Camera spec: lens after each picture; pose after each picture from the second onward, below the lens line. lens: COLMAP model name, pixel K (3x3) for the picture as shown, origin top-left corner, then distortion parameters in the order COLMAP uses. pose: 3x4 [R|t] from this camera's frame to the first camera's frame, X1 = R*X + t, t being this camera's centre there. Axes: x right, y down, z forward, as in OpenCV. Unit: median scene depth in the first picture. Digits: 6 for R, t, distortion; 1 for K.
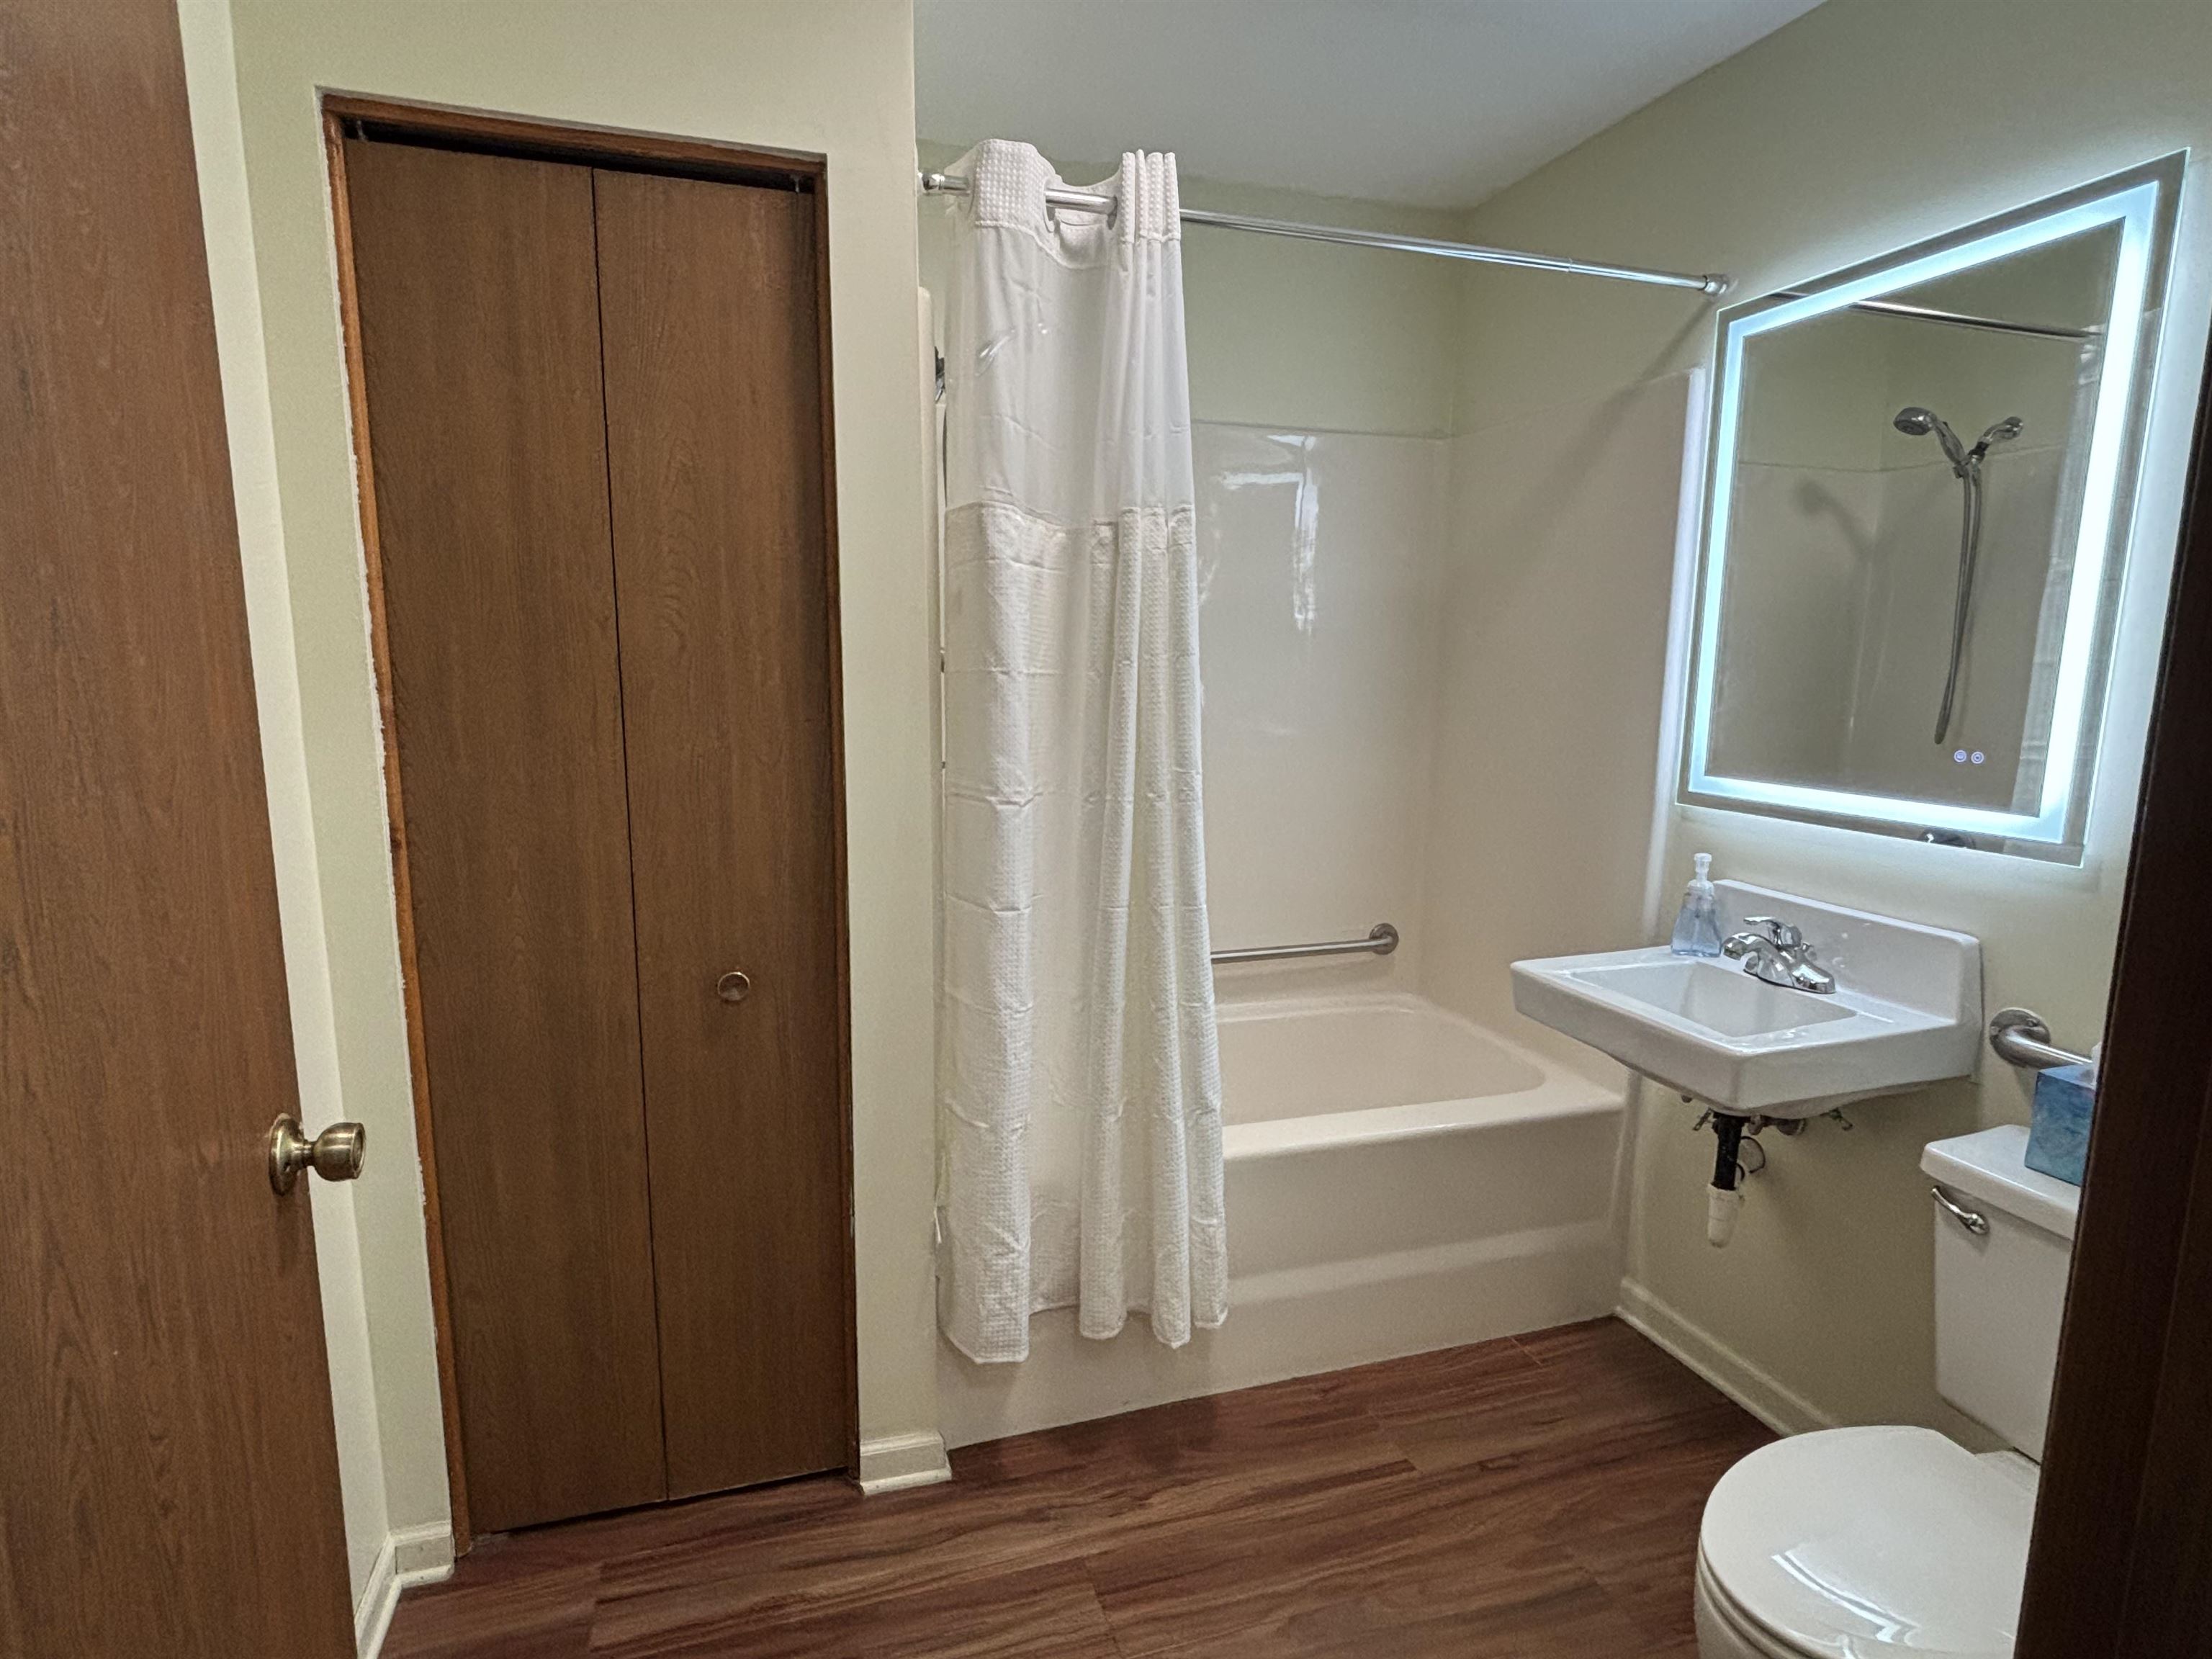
lens RADIAL K [[1134.0, 0, 1106.0], [0, 1134.0, 829.5], [0, 0, 1]] dist [-0.016731, 0.000256]
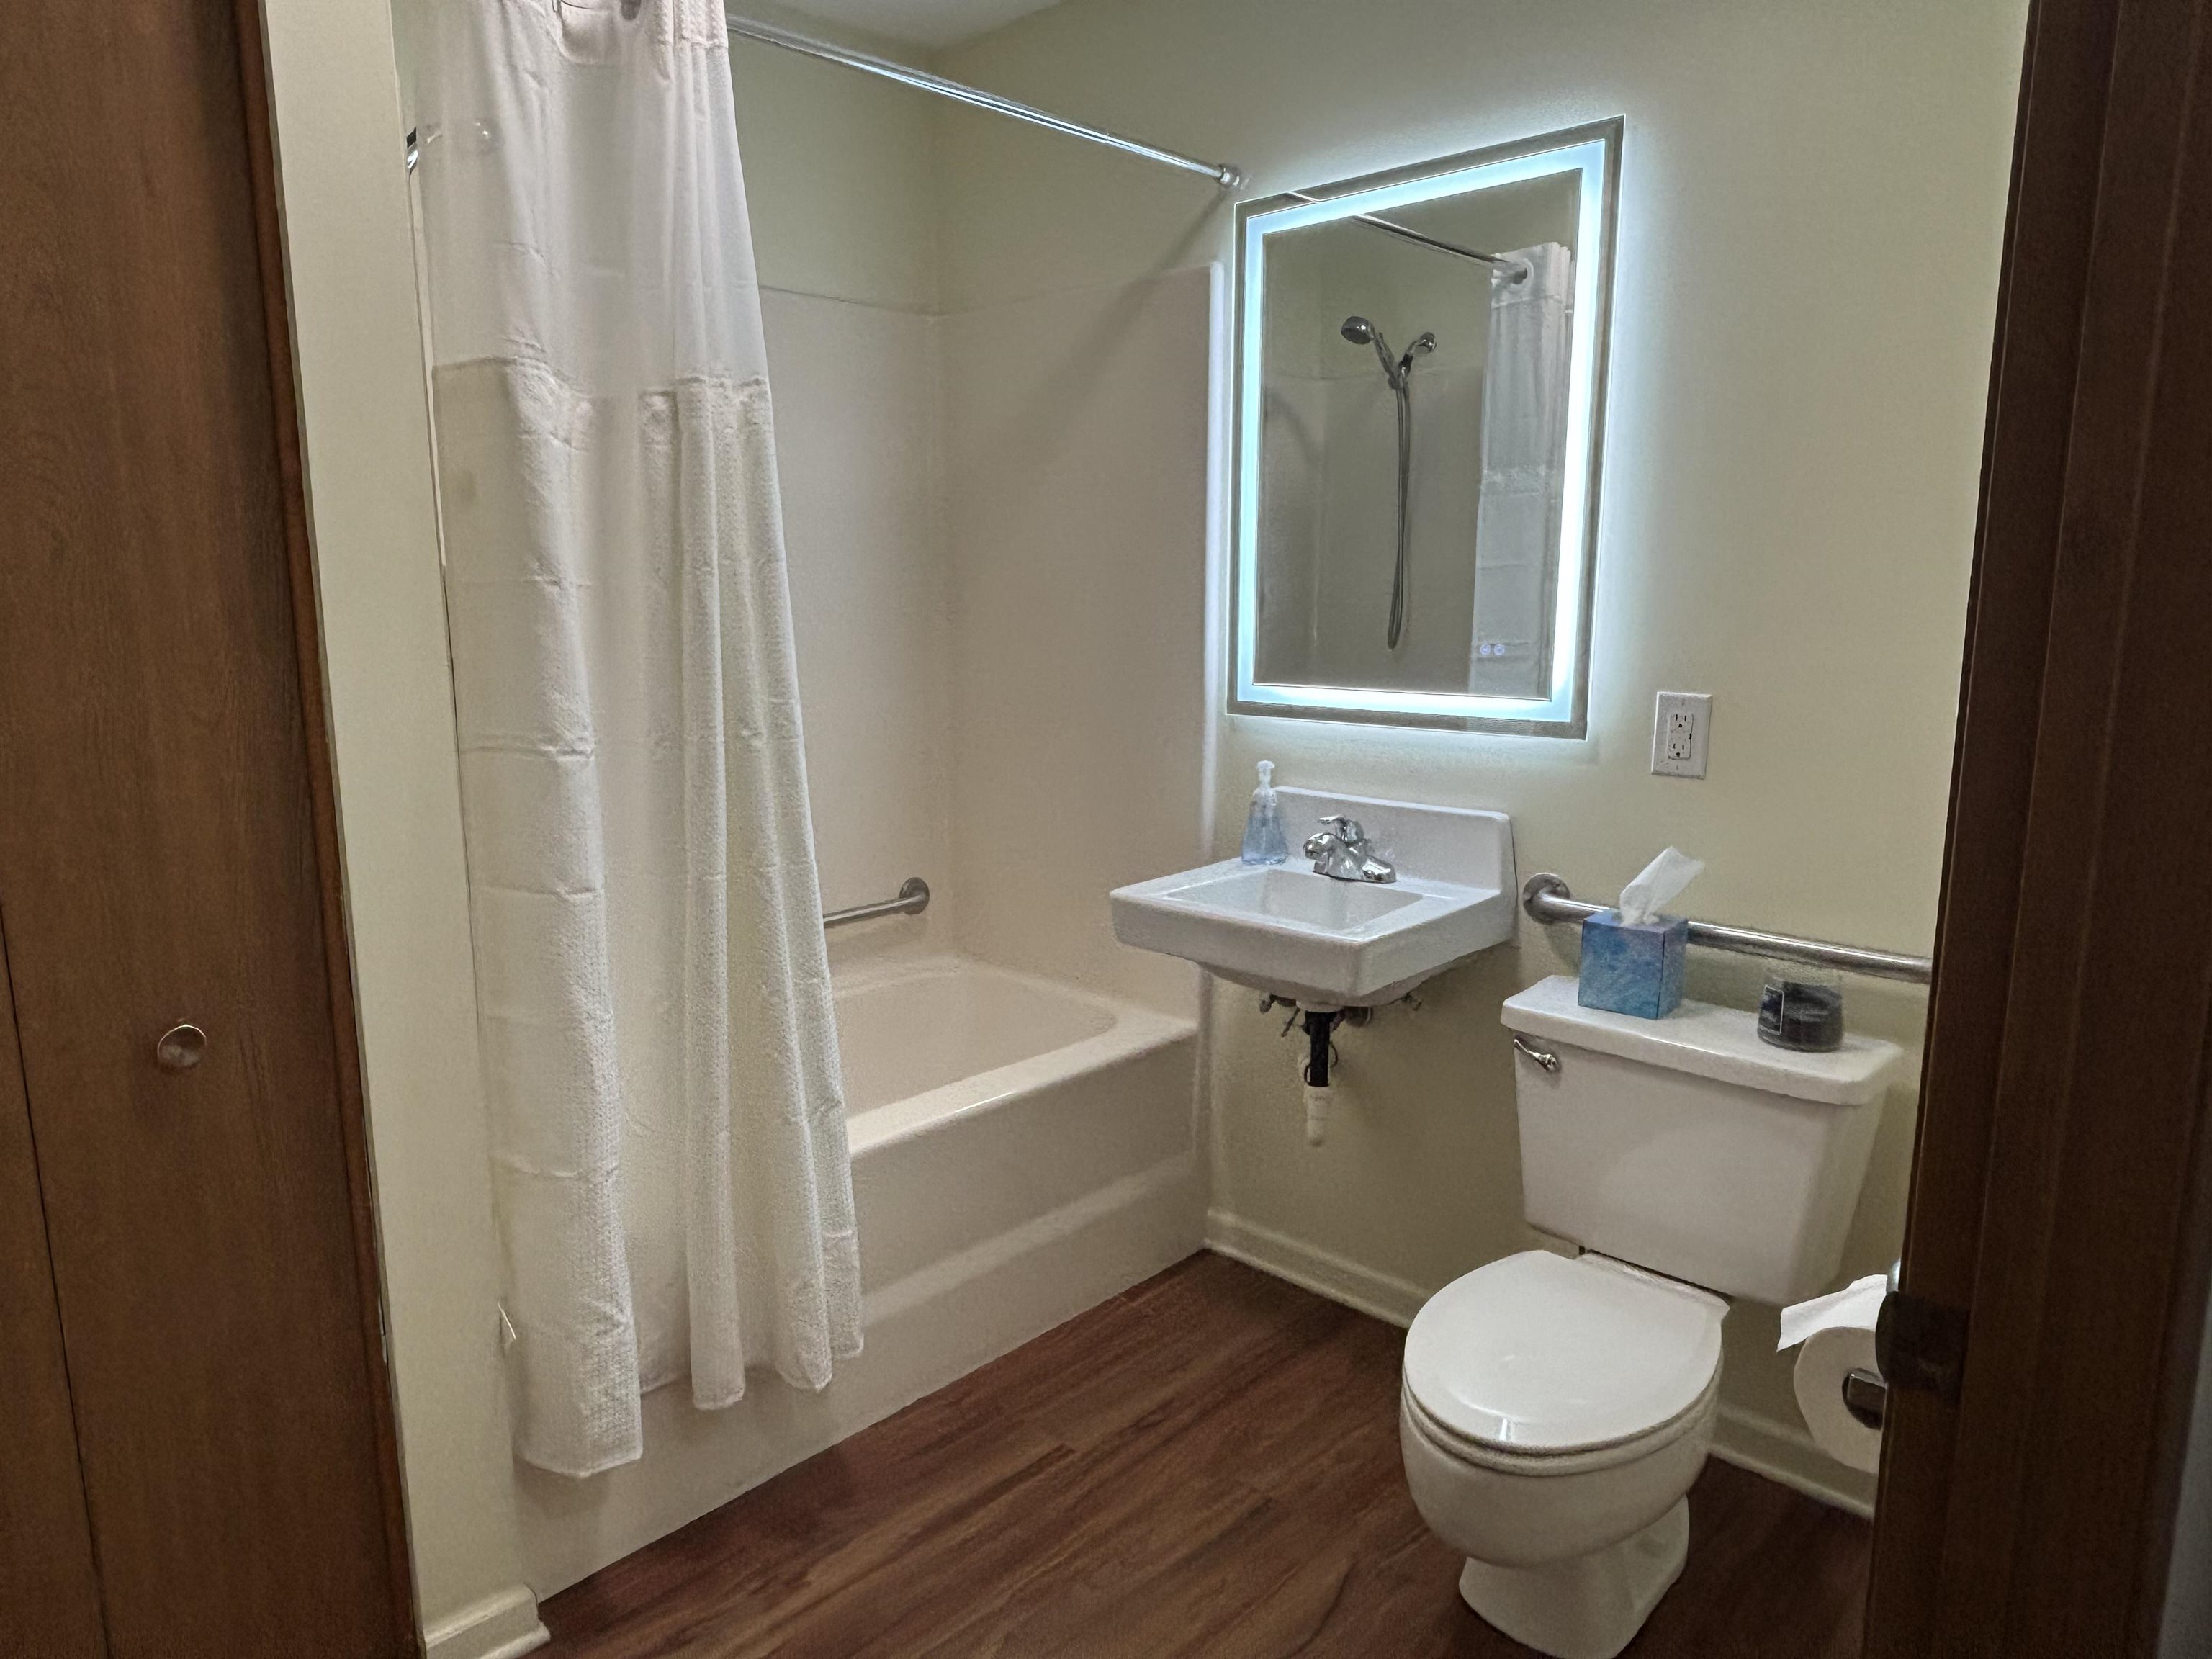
lens RADIAL K [[1402.7, 0, 1106.0], [0, 1402.7, 829.5], [0, 0, 1]] dist [0.035711, -0.118794]
pose [[0.871120, -0.095813, 0.481633, -0.211441], [0.082830, 0.995397, 0.048205, 0.011440], [-0.484035, -0.002098, 0.875046, -0.013975]]
